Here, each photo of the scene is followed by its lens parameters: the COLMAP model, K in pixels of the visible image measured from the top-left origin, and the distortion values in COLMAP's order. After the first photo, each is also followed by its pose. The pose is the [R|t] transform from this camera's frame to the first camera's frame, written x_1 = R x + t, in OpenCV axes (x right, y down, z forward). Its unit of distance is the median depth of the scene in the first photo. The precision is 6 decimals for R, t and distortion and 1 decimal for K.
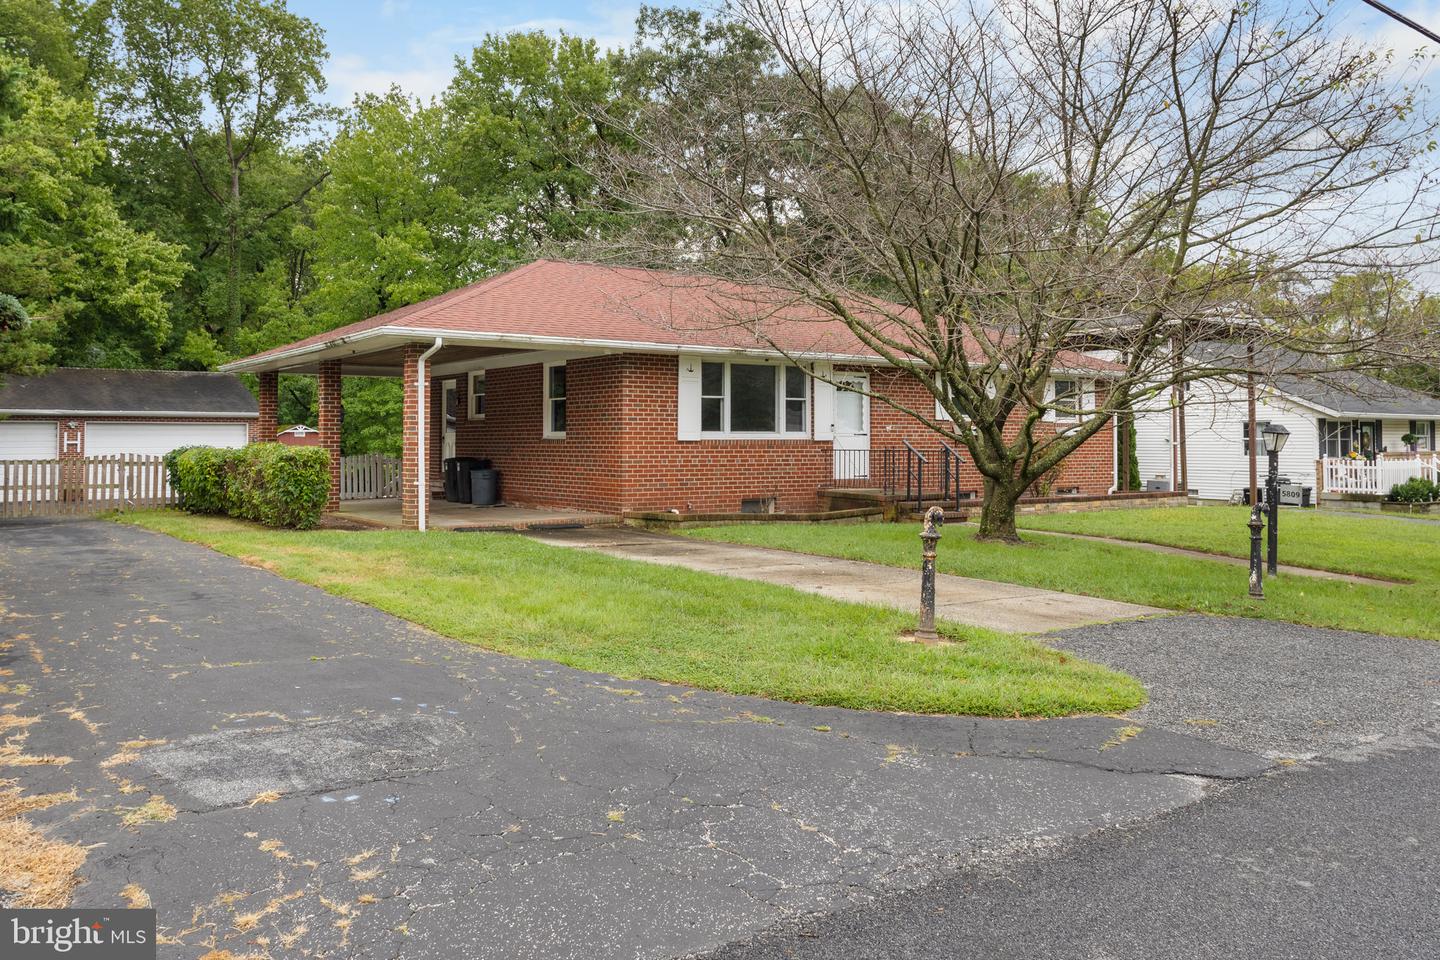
lens RADIAL K [[1065.7, 0, 713.2], [0, 1065.7, 469.8], [0, 0, 1]] dist [0.027169, -0.002527]
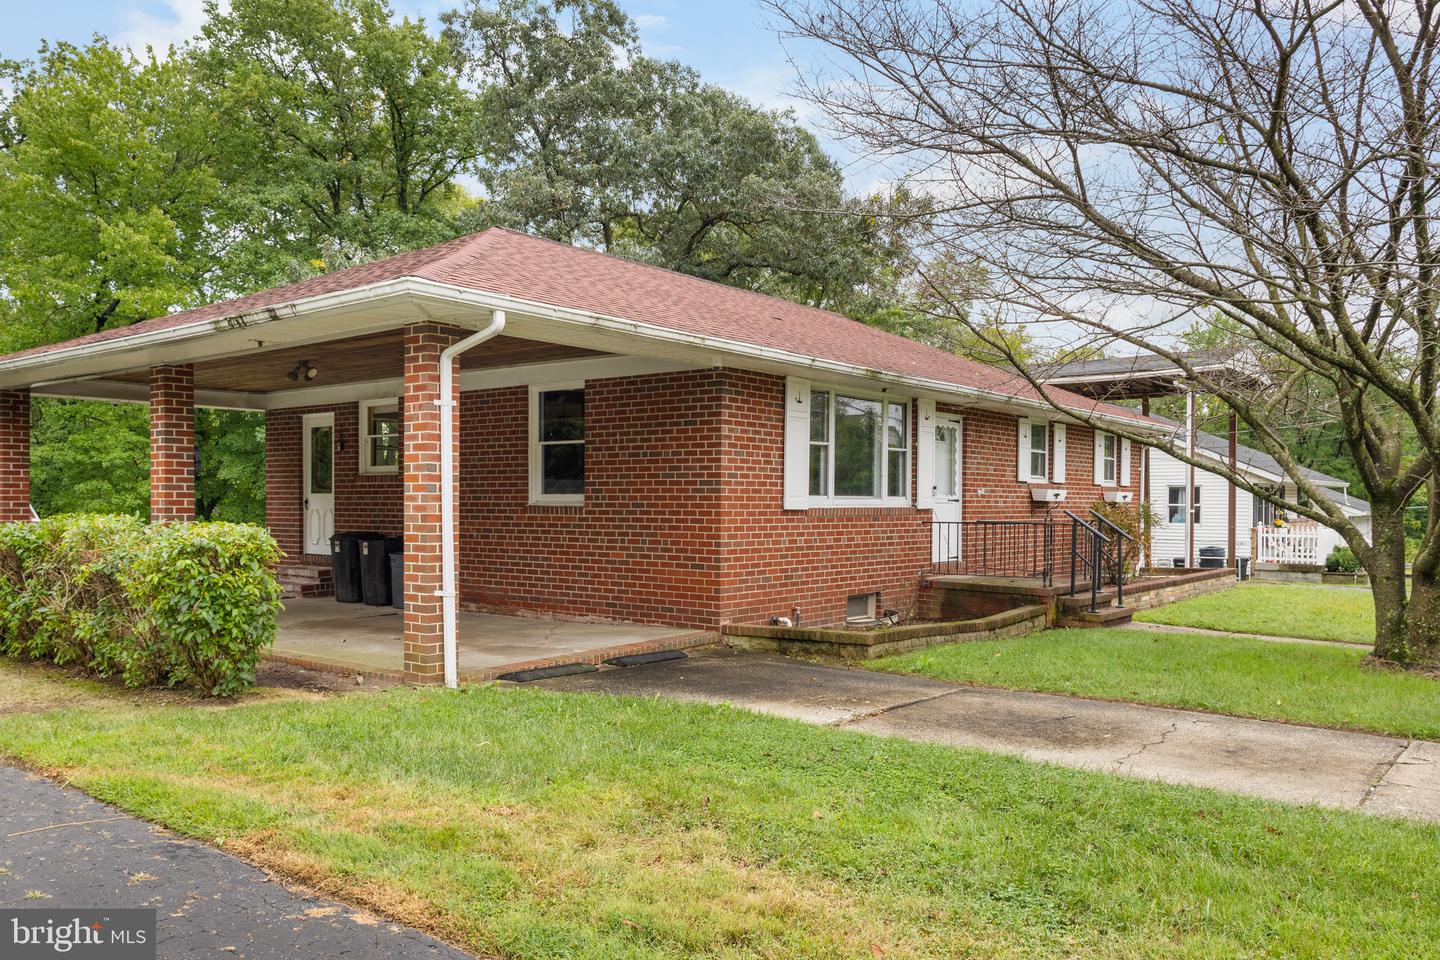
lens RADIAL K [[1065.7, 0, 707.4], [0, 1065.7, 552.9], [0, 0, 1]] dist [0.027169, -0.002527]
pose [[0.965229, -0.007825, 0.261287, -0.222785], [0.002151, 0.999756, 0.021994, -0.014330], [-0.261395, -0.020667, 0.965011, 0.357216]]
